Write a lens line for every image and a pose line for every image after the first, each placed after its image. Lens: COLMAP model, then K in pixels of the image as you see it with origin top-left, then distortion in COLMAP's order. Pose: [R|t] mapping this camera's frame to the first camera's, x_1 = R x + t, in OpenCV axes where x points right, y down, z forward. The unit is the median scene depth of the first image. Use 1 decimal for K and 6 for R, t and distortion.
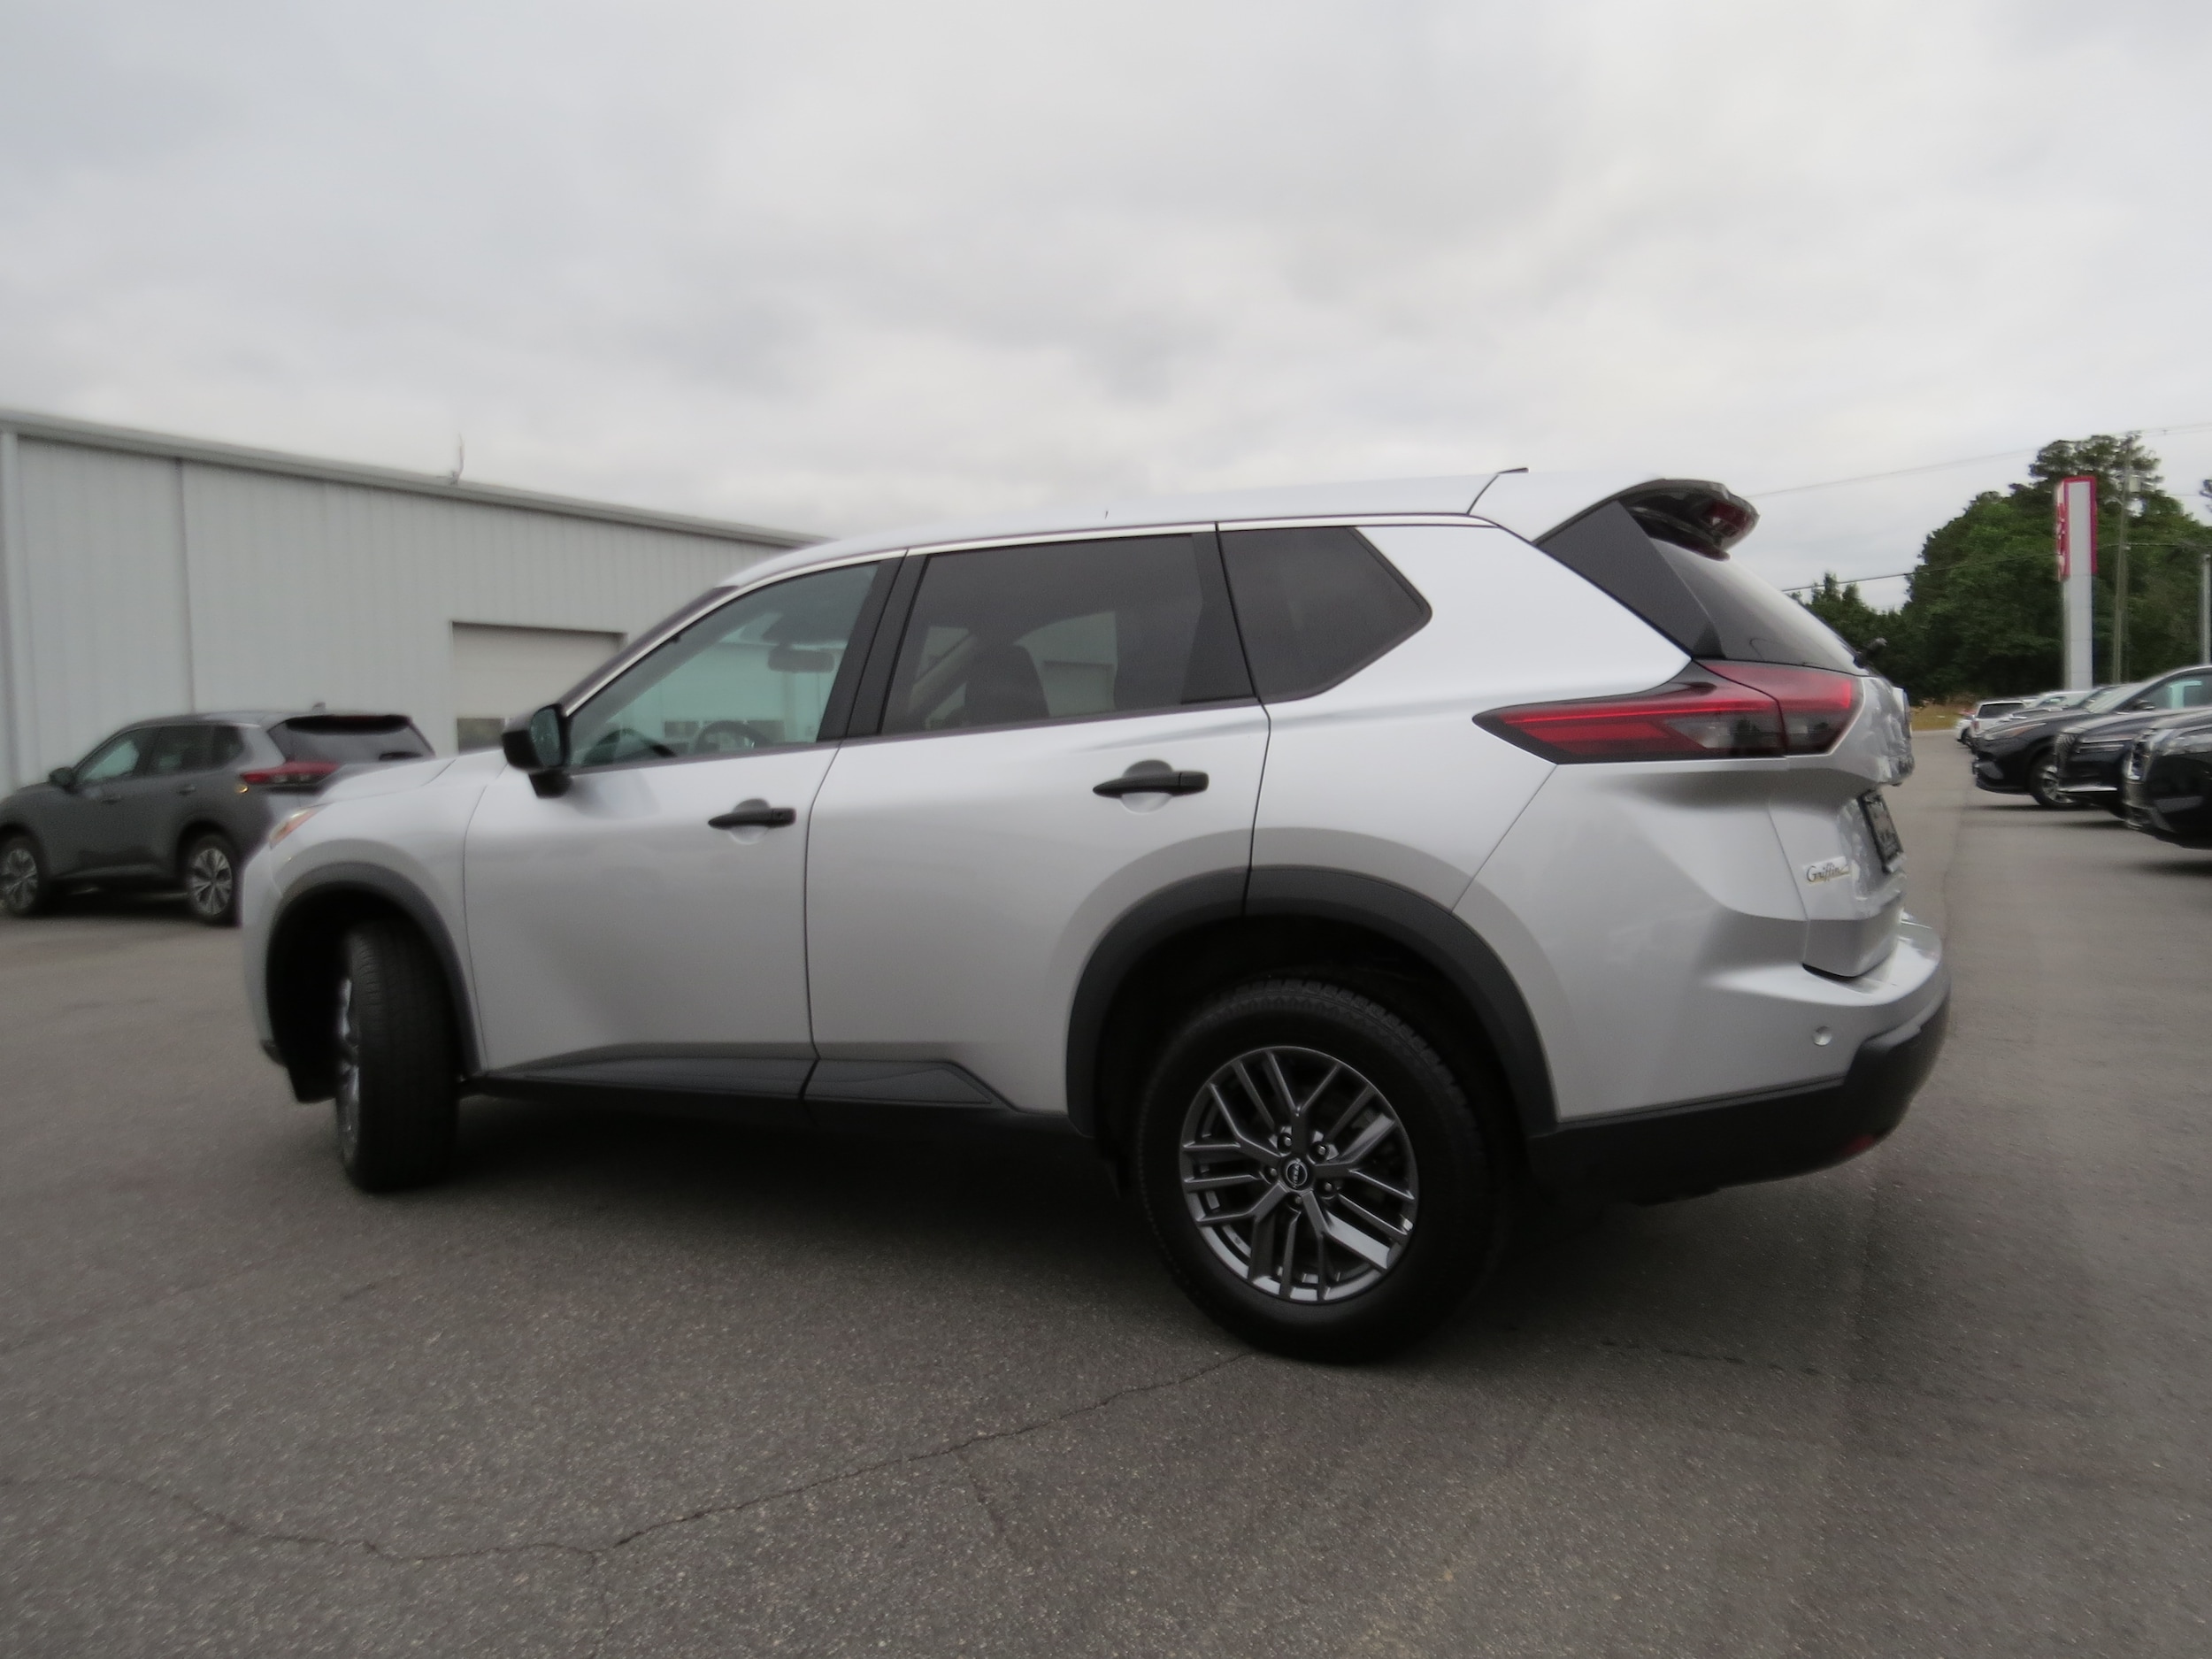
lens RADIAL K [[1575.9, 0, 1136.7], [0, 1575.9, 844.4], [0, 0, 1]] dist [-0.024044, 0.010541]
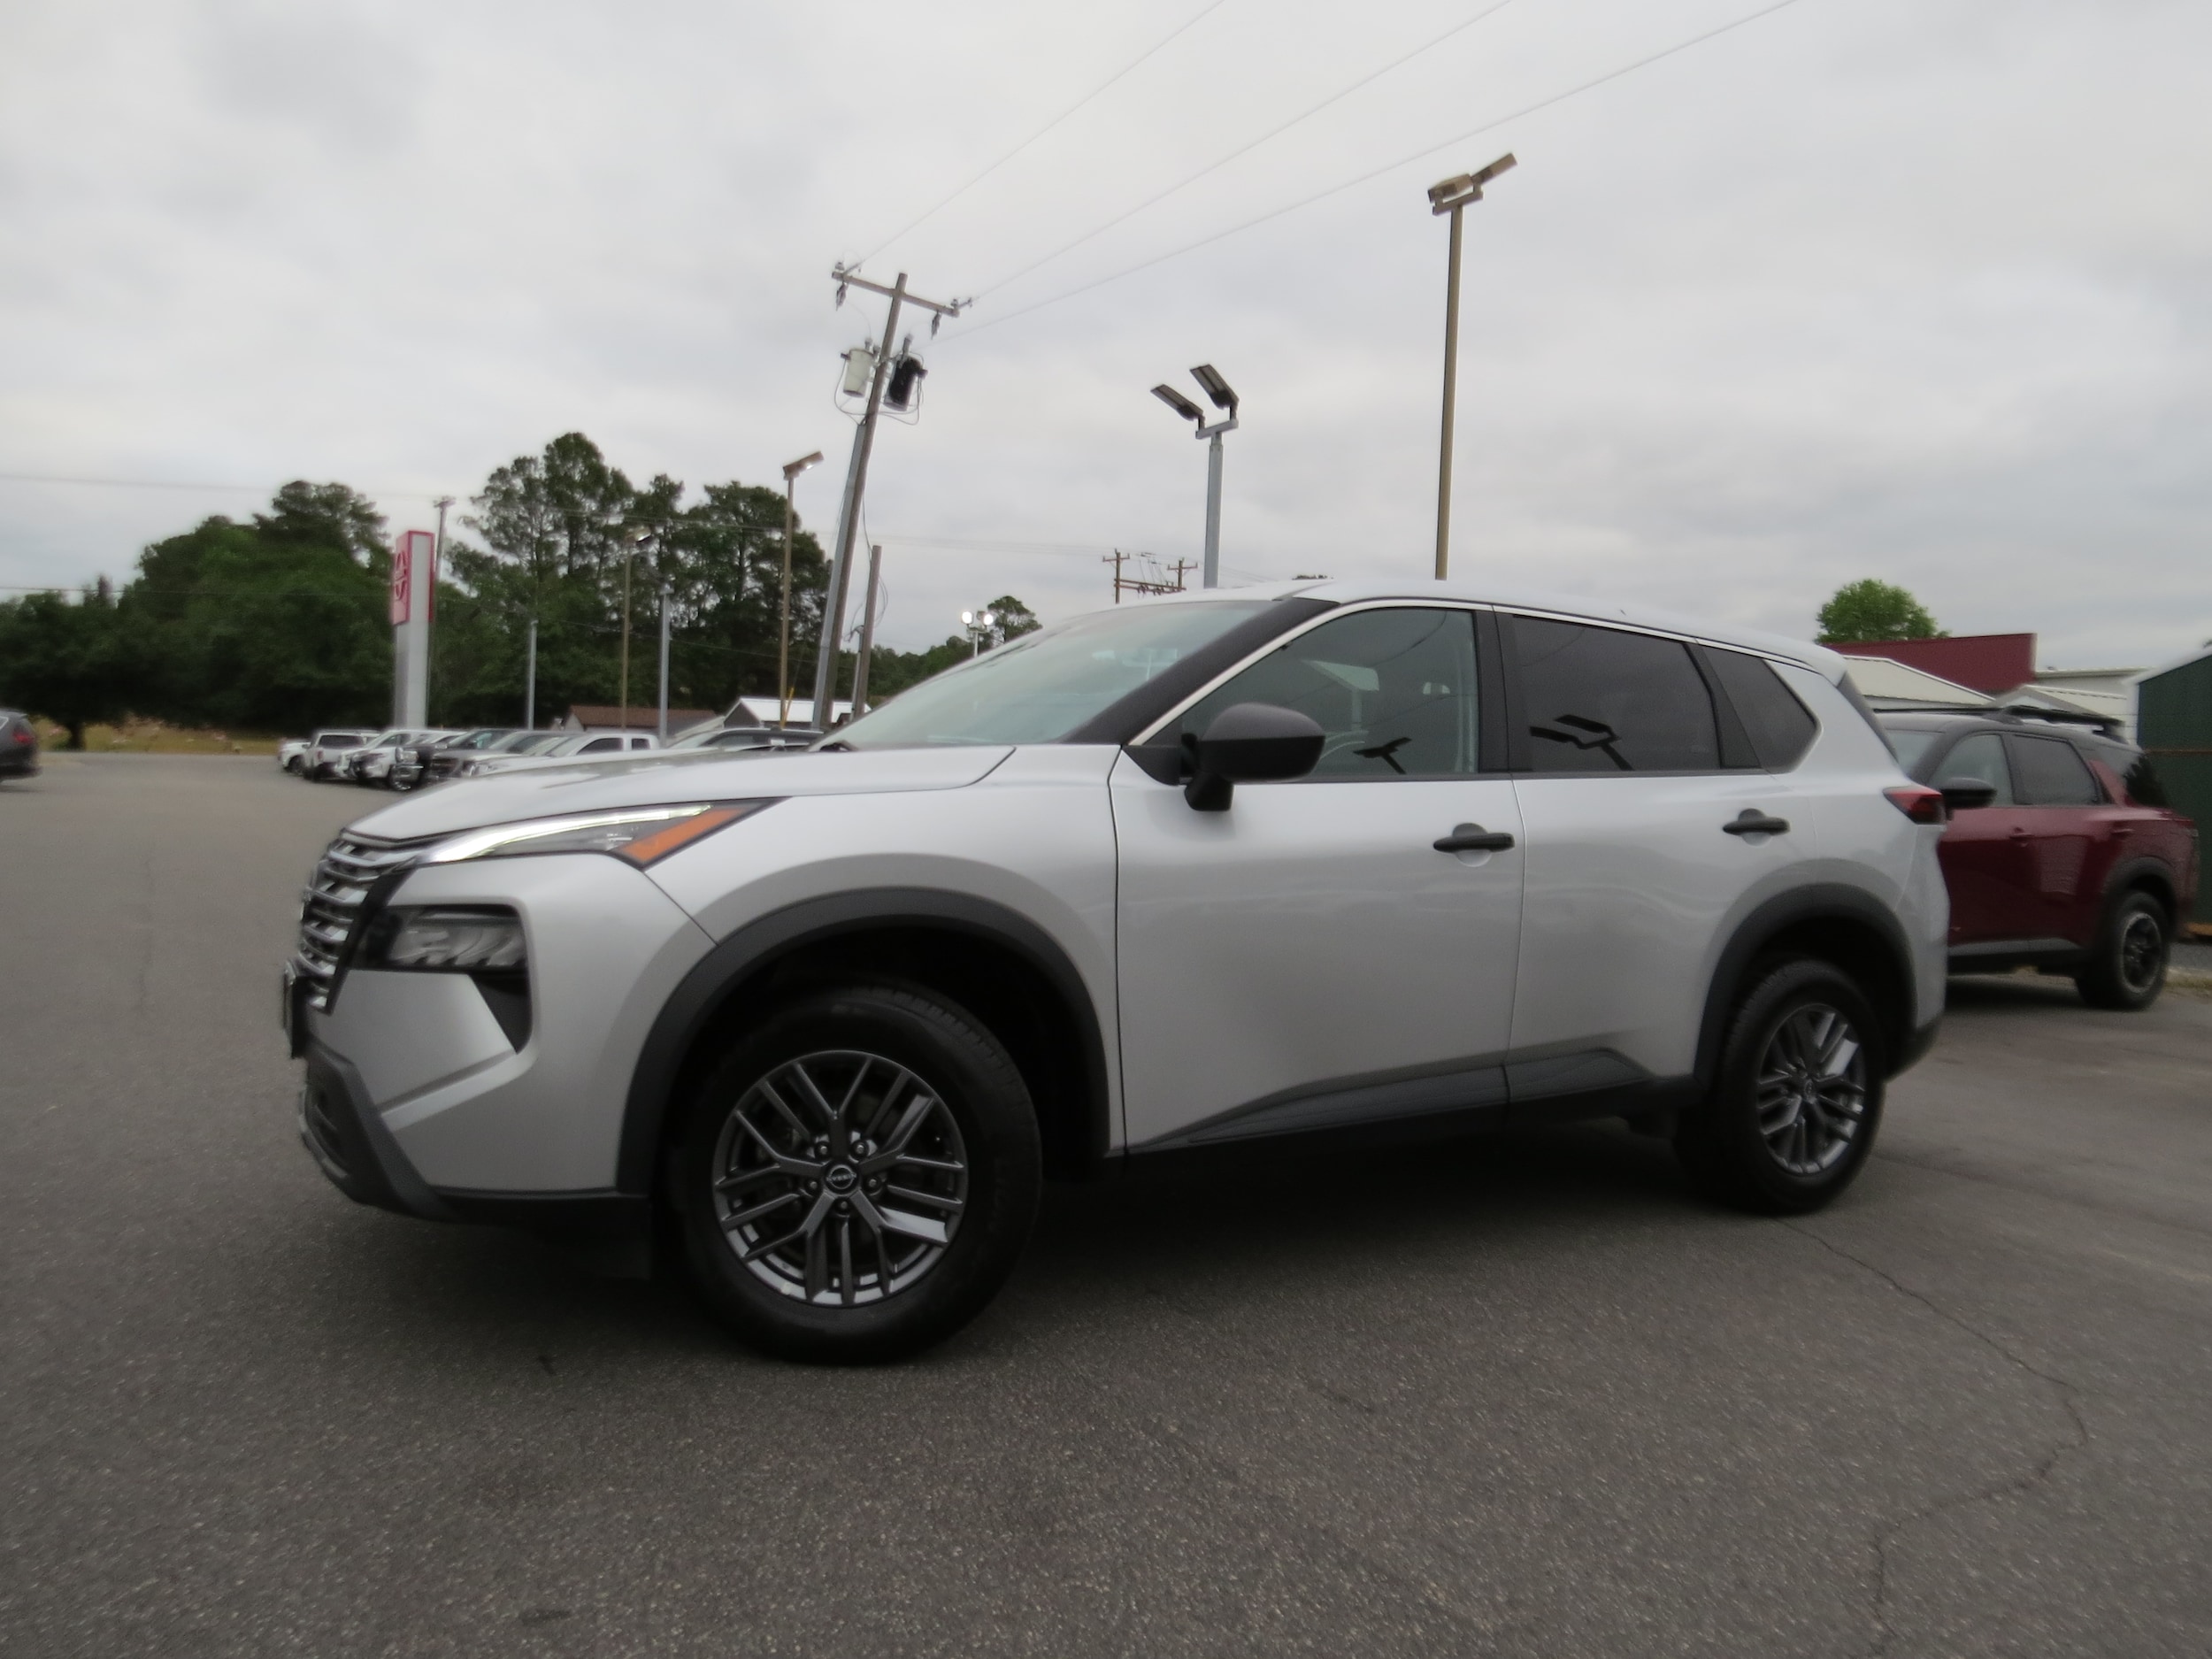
lens RADIAL K [[1575.9, 0, 1131.6], [0, 1575.9, 837.2], [0, 0, 1]] dist [-0.024044, 0.010541]
pose [[0.490069, 0.021602, 0.871416, -1.259137], [-0.001704, 0.999715, -0.023824, 0.004883], [-0.871682, 0.010191, 0.489966, 0.676543]]
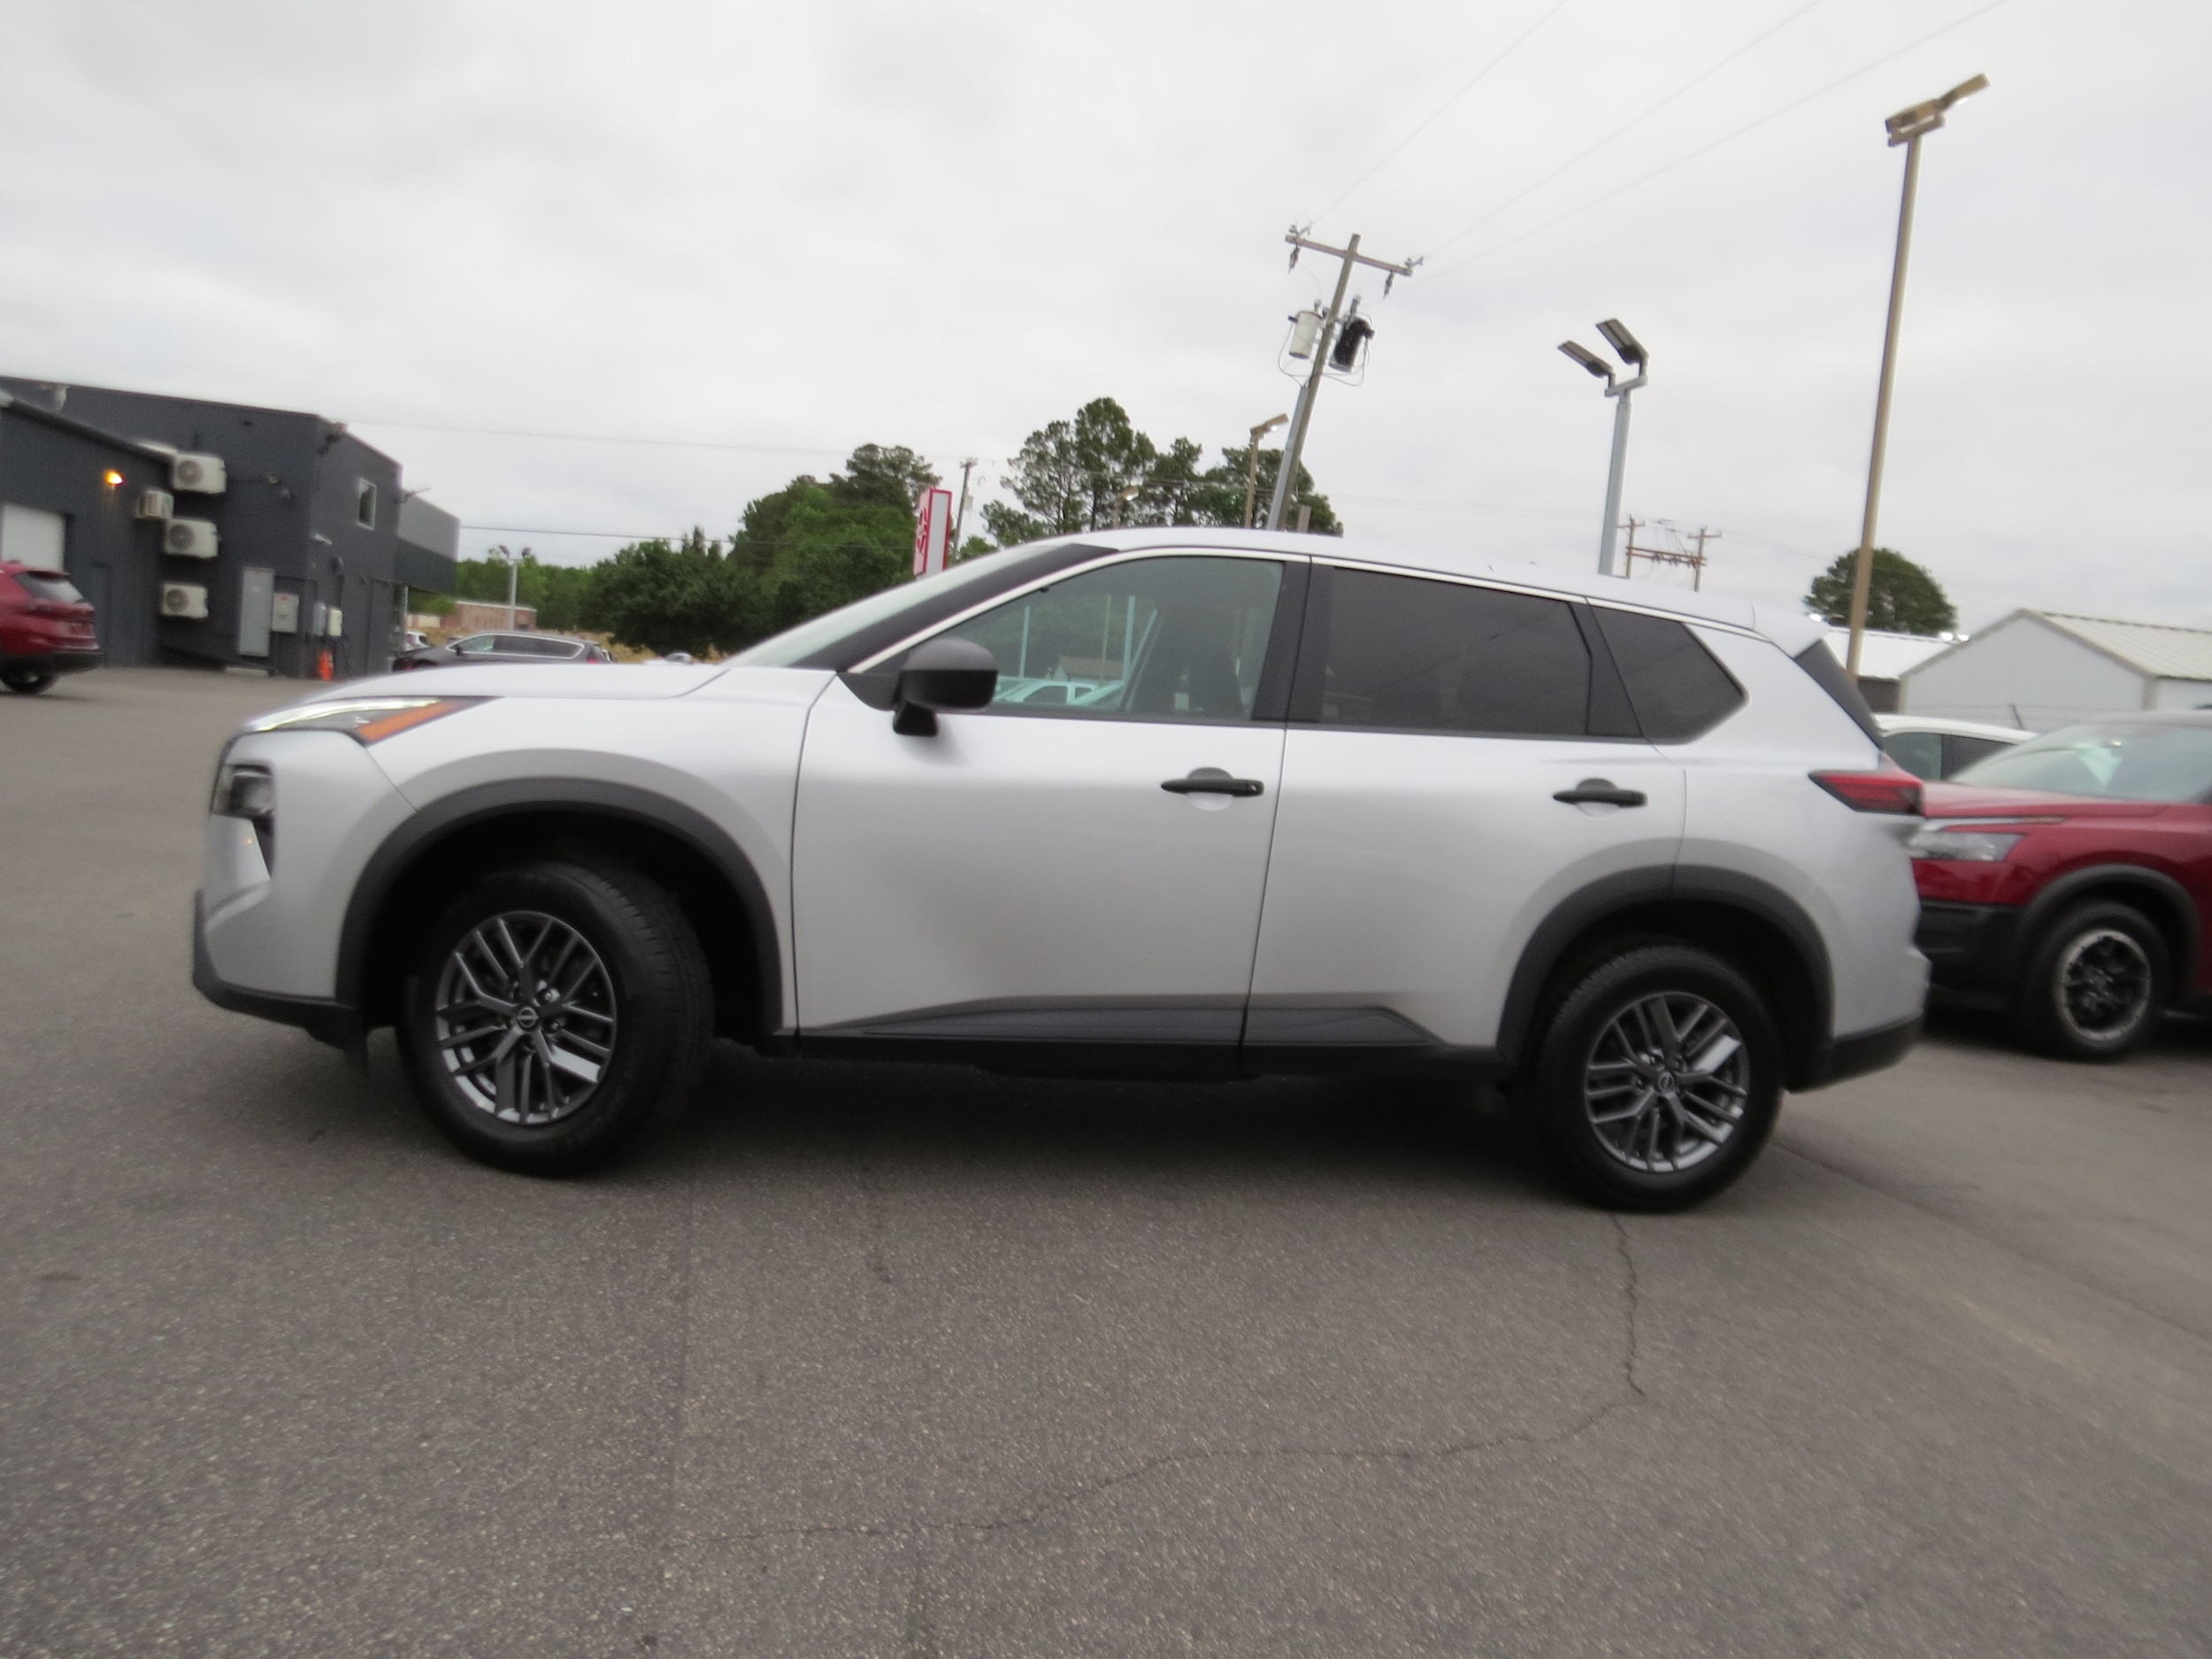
lens RADIAL K [[1575.9, 0, 1125.7], [0, 1575.9, 834.1], [0, 0, 1]] dist [-0.024044, 0.010541]
pose [[0.739729, 0.052358, 0.670865, -0.998146], [-0.079034, 0.996828, 0.009348, 0.010401], [-0.668247, -0.059936, 0.741521, 0.236971]]
